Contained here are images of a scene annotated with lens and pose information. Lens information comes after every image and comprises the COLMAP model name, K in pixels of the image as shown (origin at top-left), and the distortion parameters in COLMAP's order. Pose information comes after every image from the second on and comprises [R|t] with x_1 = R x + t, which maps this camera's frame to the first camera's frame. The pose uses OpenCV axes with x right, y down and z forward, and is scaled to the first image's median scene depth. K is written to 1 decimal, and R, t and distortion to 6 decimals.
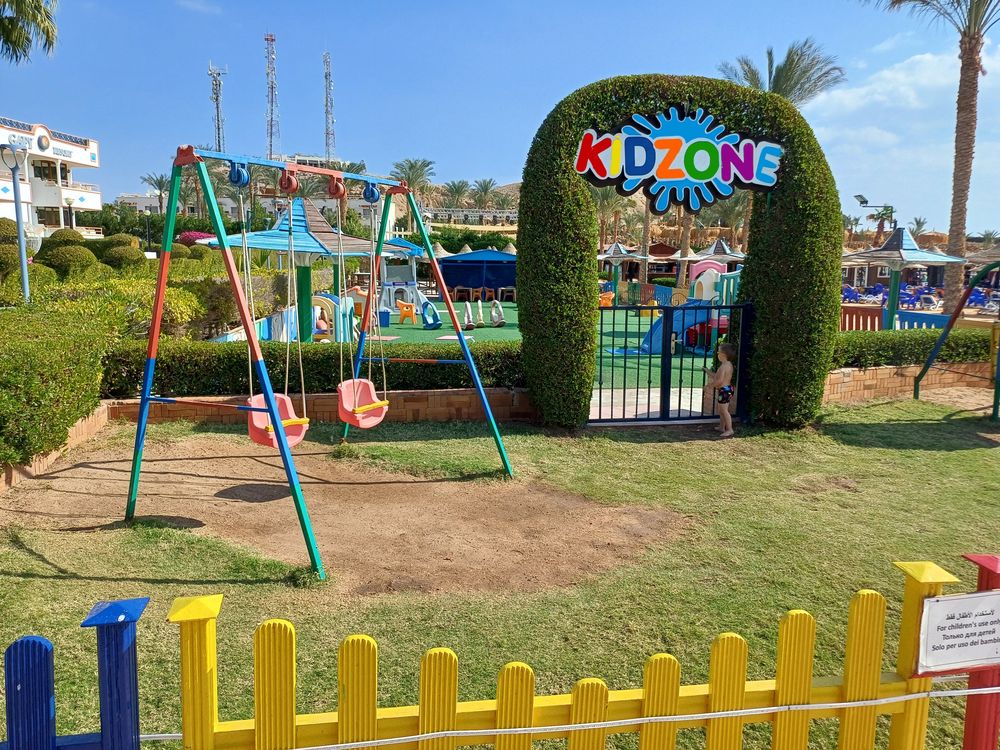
lens RADIAL K [[740.3, 0, 503.3], [0, 740.3, 358.9], [0, 0, 1]] dist [0.085688, -0.108097]
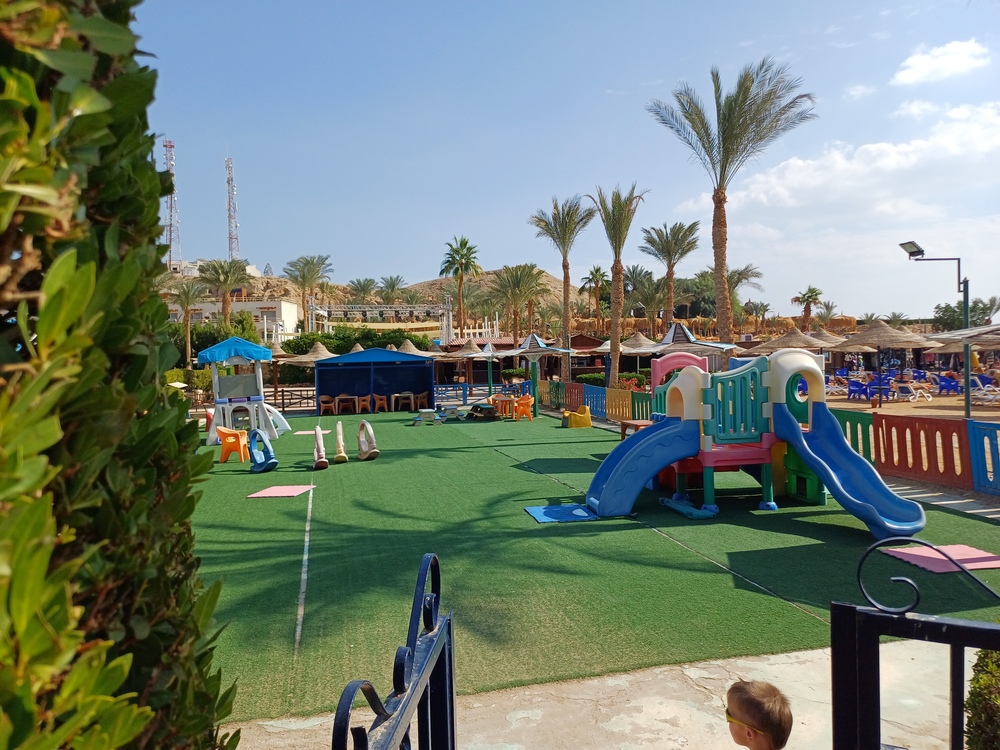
lens RADIAL K [[740.3, 0, 503.3], [0, 740.3, 358.9], [0, 0, 1]] dist [0.085688, -0.108097]
pose [[0.993177, -0.040066, 0.109517, 0.024126], [0.053903, 0.990506, -0.126460, -0.022537], [-0.103411, 0.131501, 0.985908, 0.162006]]
